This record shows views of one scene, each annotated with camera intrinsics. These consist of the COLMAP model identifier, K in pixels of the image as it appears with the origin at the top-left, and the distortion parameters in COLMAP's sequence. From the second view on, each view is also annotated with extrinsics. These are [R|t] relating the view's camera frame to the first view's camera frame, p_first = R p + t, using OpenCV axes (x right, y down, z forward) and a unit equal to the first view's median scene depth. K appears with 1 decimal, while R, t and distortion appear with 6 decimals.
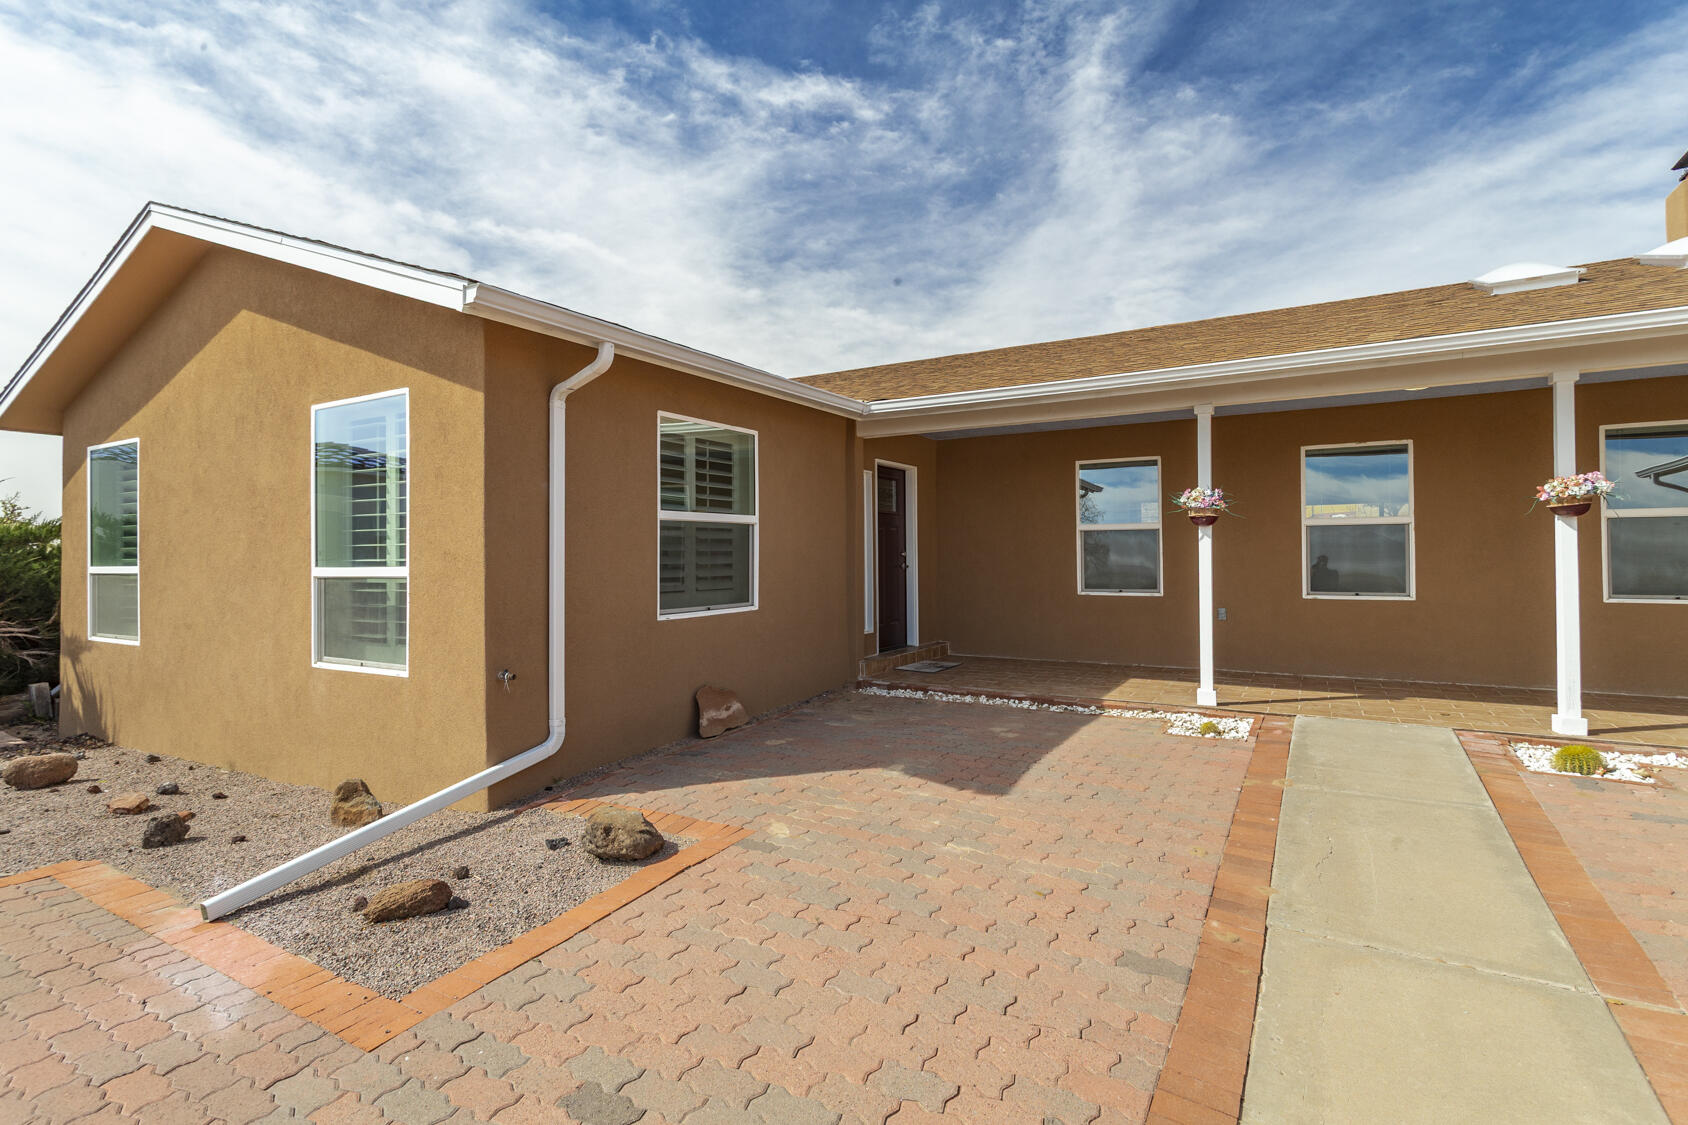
lens RADIAL K [[800.9, 0, 848.2], [0, 800.9, 552.6], [0, 0, 1]] dist [0.004785, 0.001971]
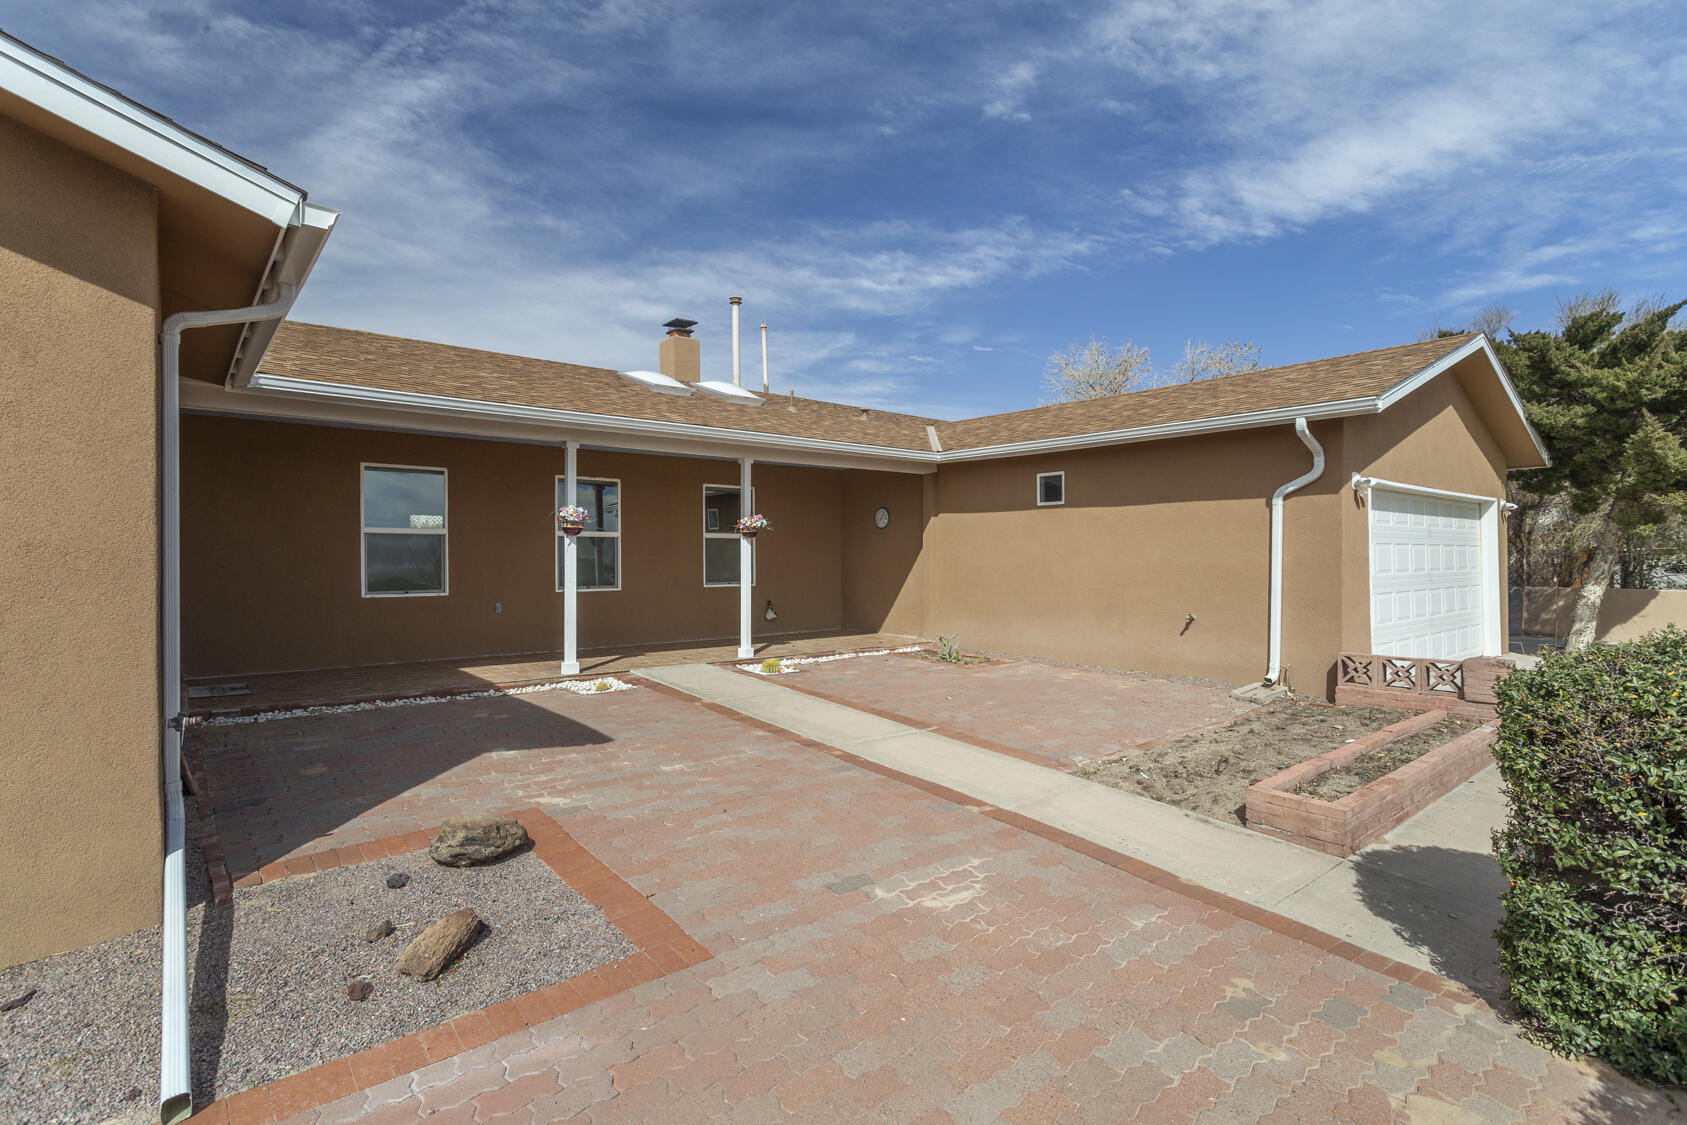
lens RADIAL K [[800.4, 0, 847.0], [0, 800.4, 560.7], [0, 0, 1]] dist [0.004785, 0.001971]
pose [[0.342469, 0.003037, 0.939524, -0.632036], [-0.004647, 0.999988, -0.001539, 0.008126], [-0.939518, -0.003839, 0.342479, 0.146982]]
